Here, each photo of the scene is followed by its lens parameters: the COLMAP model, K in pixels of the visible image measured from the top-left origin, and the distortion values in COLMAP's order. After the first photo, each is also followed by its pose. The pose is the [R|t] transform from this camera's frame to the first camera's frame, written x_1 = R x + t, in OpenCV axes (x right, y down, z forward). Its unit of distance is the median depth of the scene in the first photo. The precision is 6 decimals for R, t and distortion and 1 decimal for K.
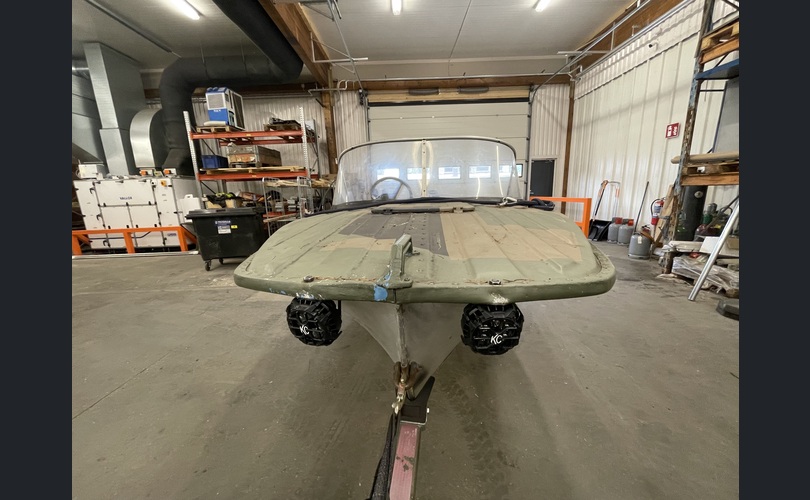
lens RADIAL K [[271.4, 0, 405.0], [0, 271.4, 250.0], [0, 0, 1]] dist [-0.000762, -0.000027]
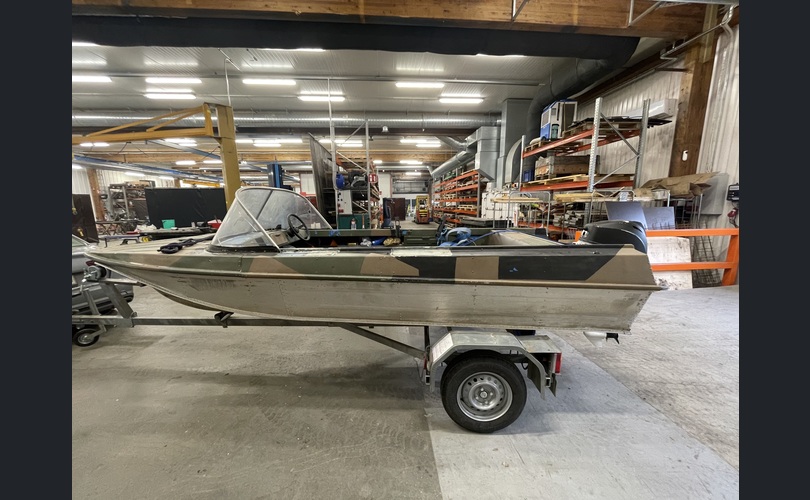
lens RADIAL K [[271.4, 0, 405.0], [0, 271.4, 250.0], [0, 0, 1]] dist [-0.000762, -0.000027]
pose [[0.066132, 0.197606, -0.978048, 0.417483], [-0.191951, 0.964406, 0.181871, -0.137052], [0.979174, 0.175710, 0.101709, 0.439655]]
